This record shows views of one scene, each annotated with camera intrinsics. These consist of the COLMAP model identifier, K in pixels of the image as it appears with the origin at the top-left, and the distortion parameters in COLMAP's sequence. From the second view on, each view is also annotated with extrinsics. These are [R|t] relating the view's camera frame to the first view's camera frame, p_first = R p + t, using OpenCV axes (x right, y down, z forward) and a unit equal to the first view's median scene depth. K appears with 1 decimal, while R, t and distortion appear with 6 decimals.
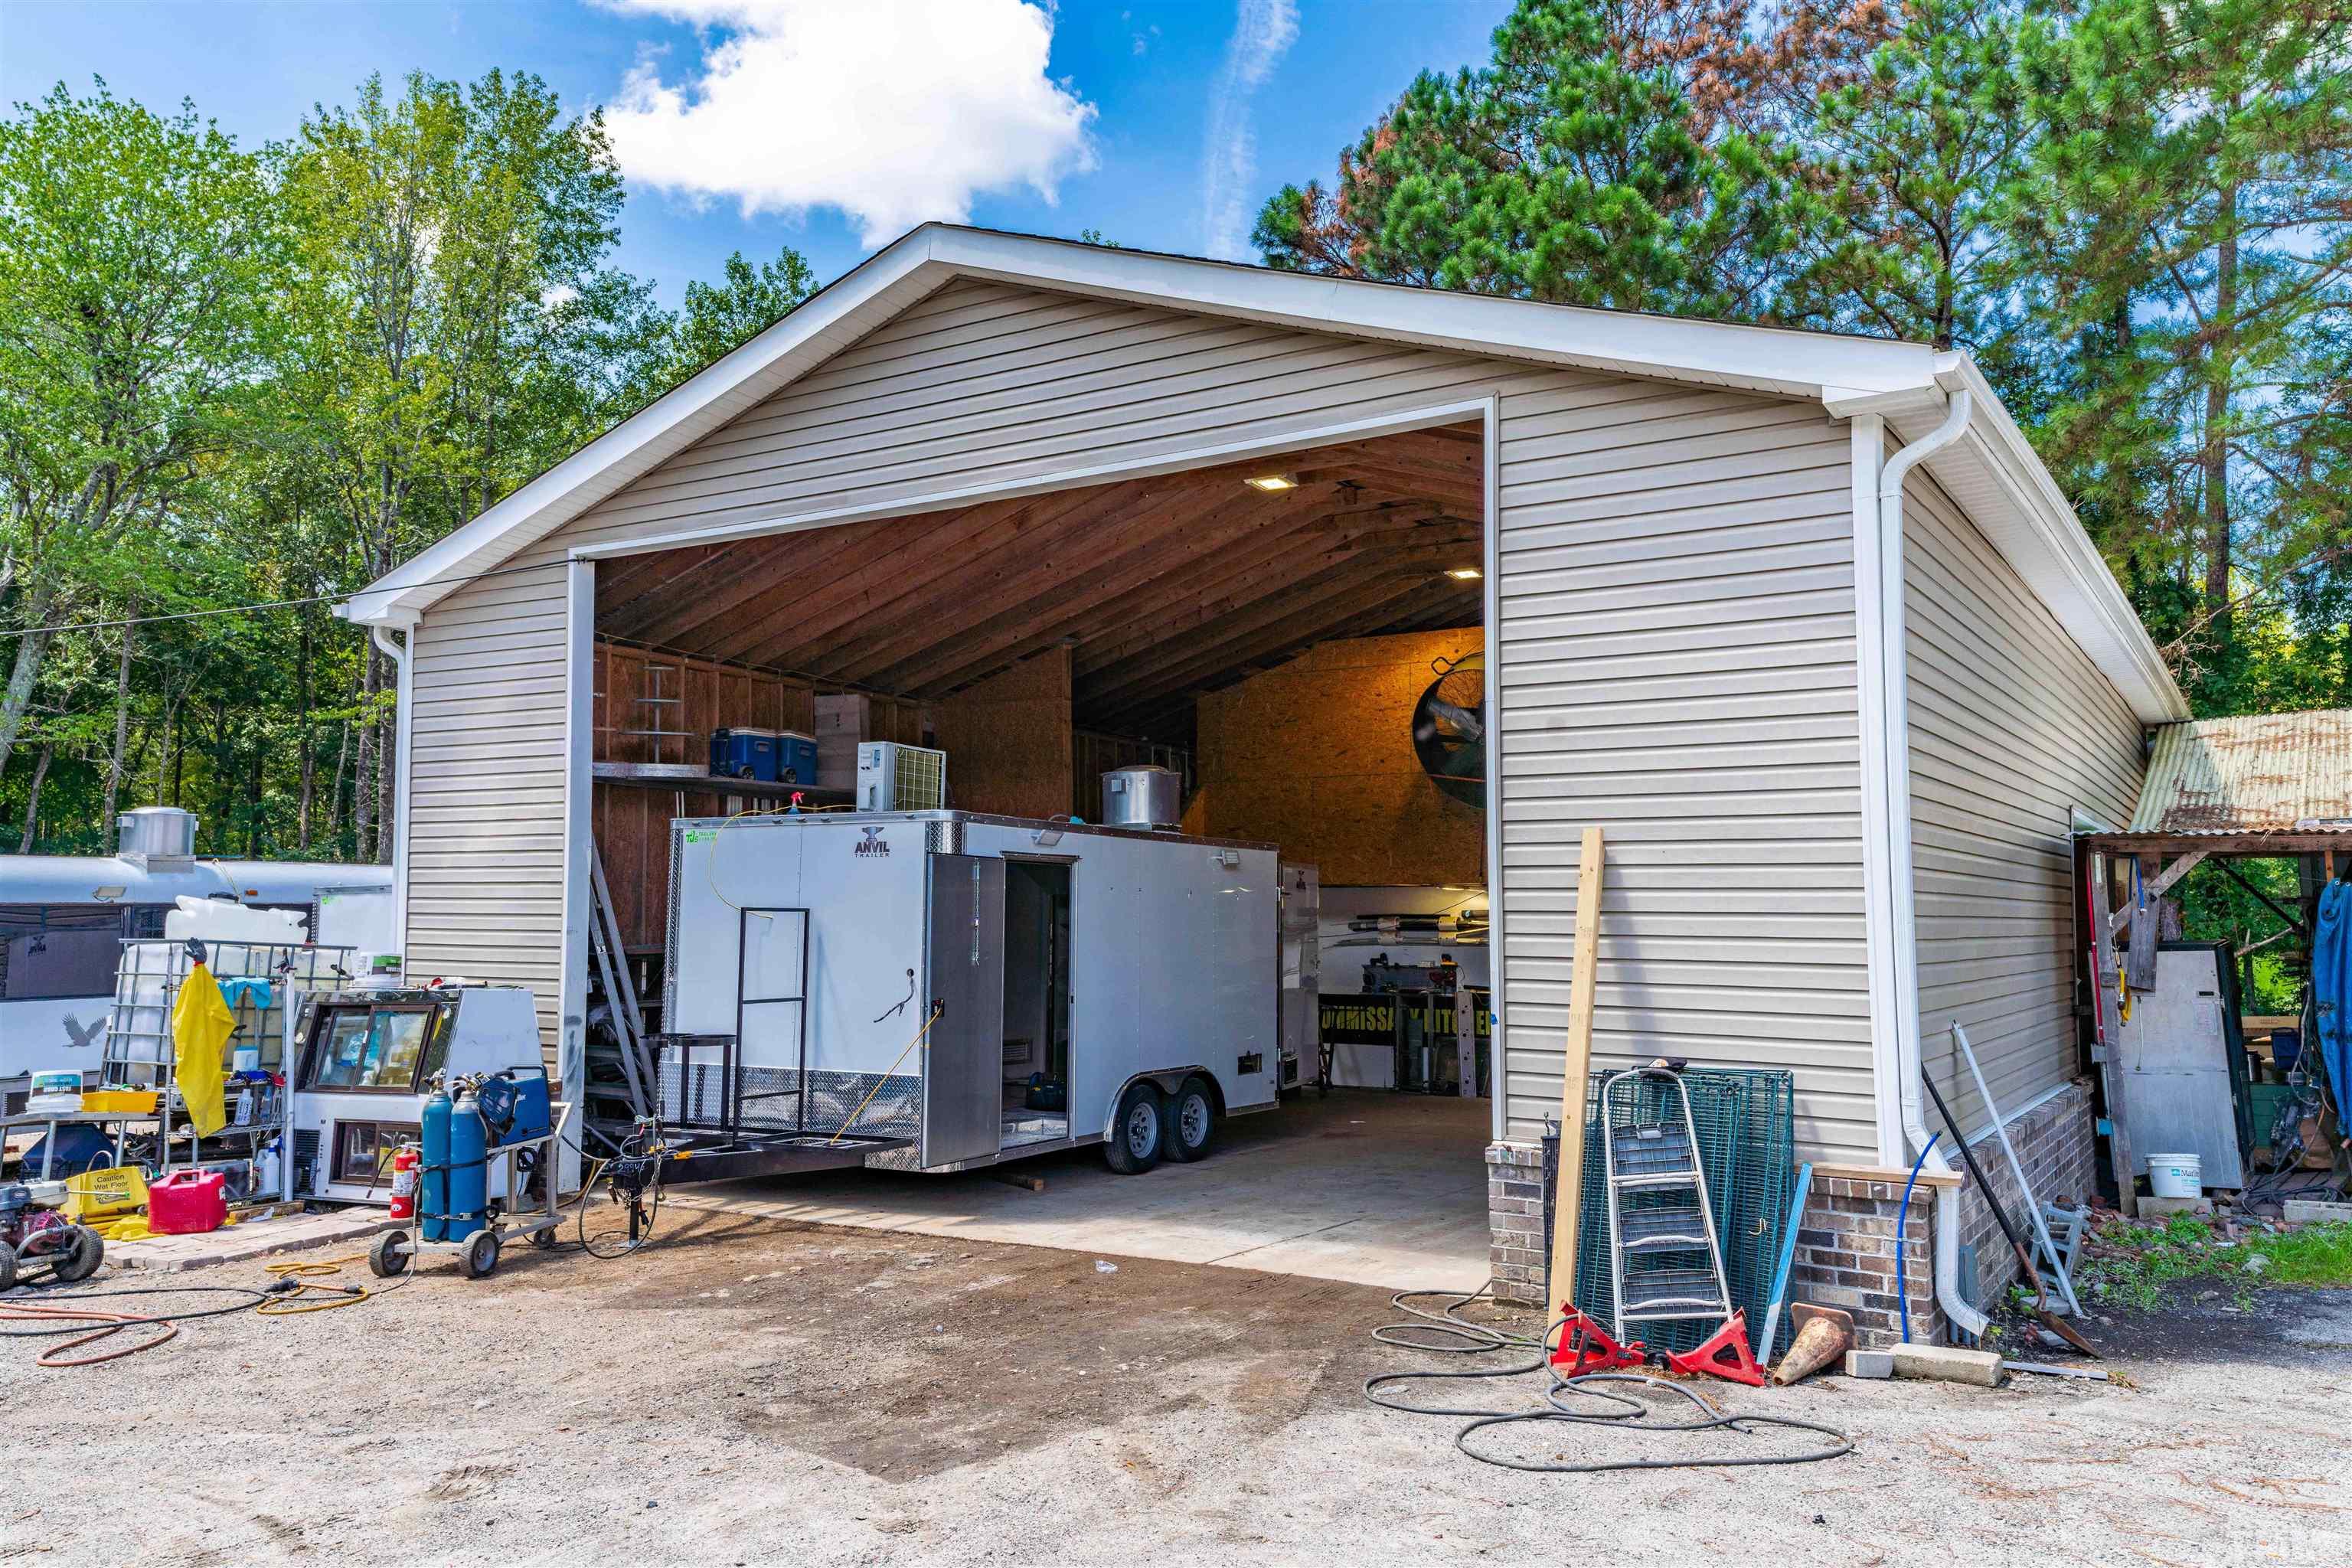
lens RADIAL K [[1757.2, 0, 1176.0], [0, 1757.2, 784.0], [0, 0, 1]] dist [0.178122, 0.000263]
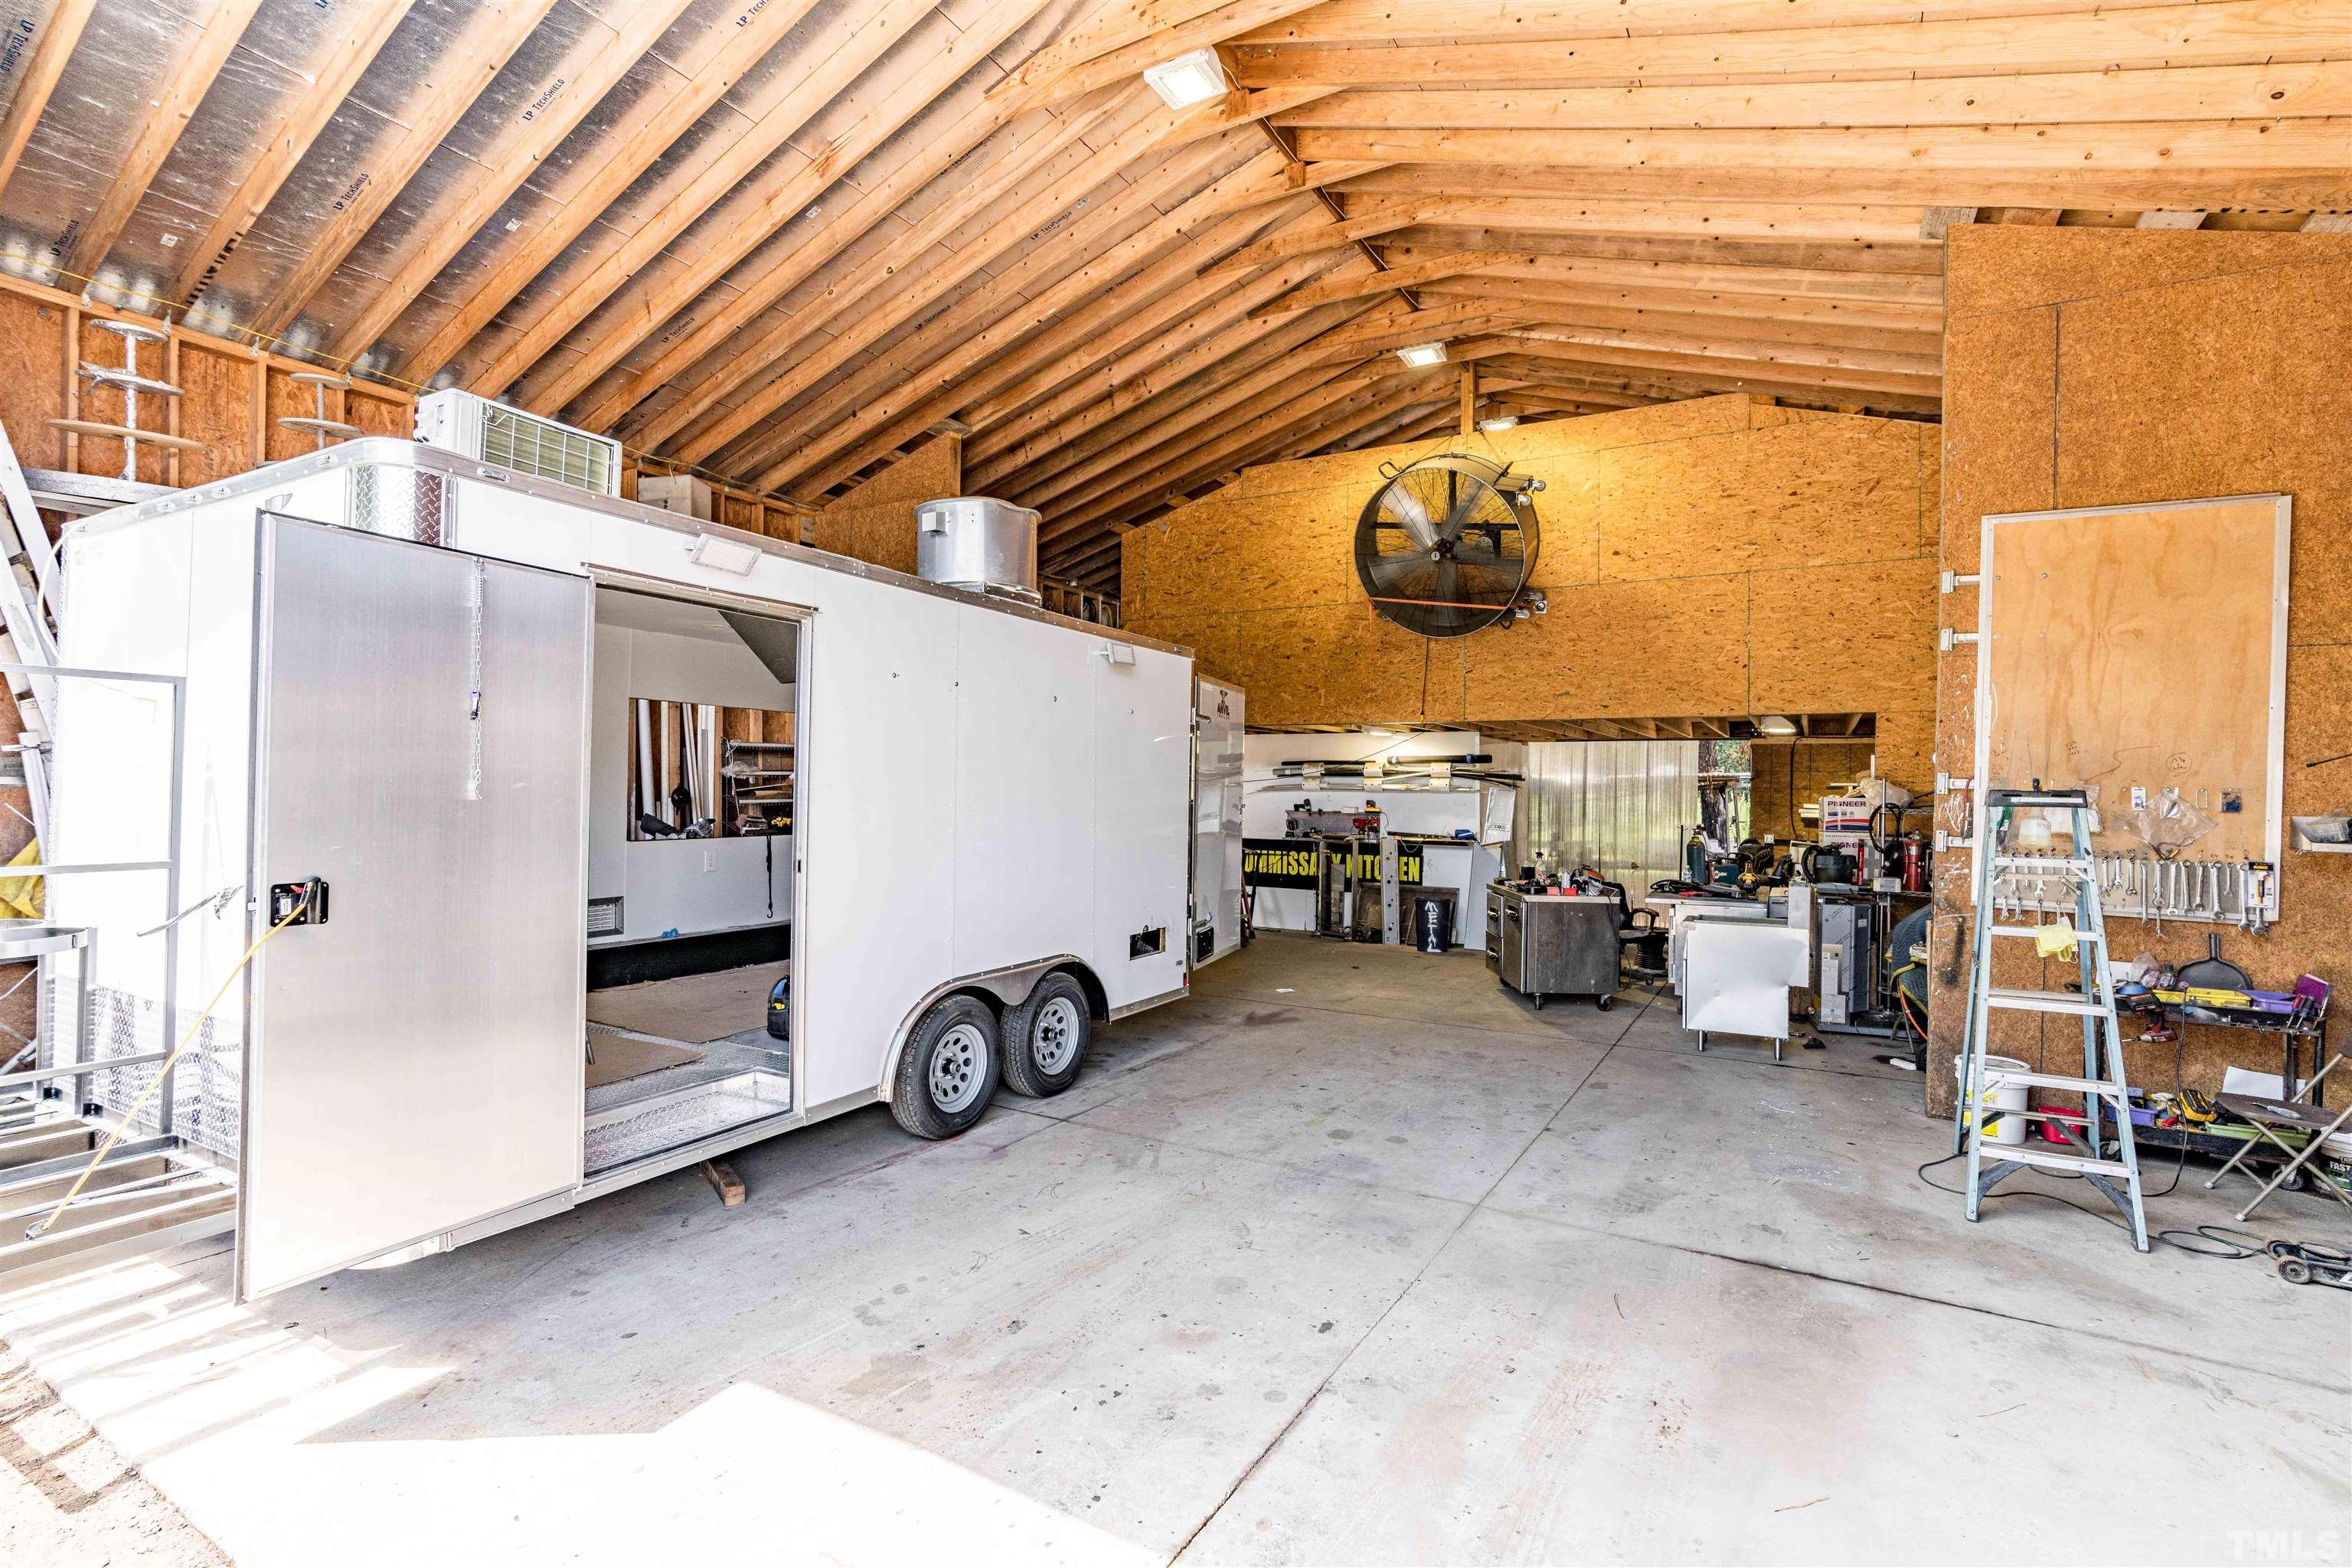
lens RADIAL K [[1075.1, 0, 1176.0], [0, 1075.1, 784.0], [0, 0, 1]] dist [-0.001787, -0.000267]
pose [[0.999750, 0.010893, 0.019531, 0.035650], [-0.012373, 0.996928, 0.077346, 0.047349], [-0.018628, -0.077569, 0.996813, 0.453008]]
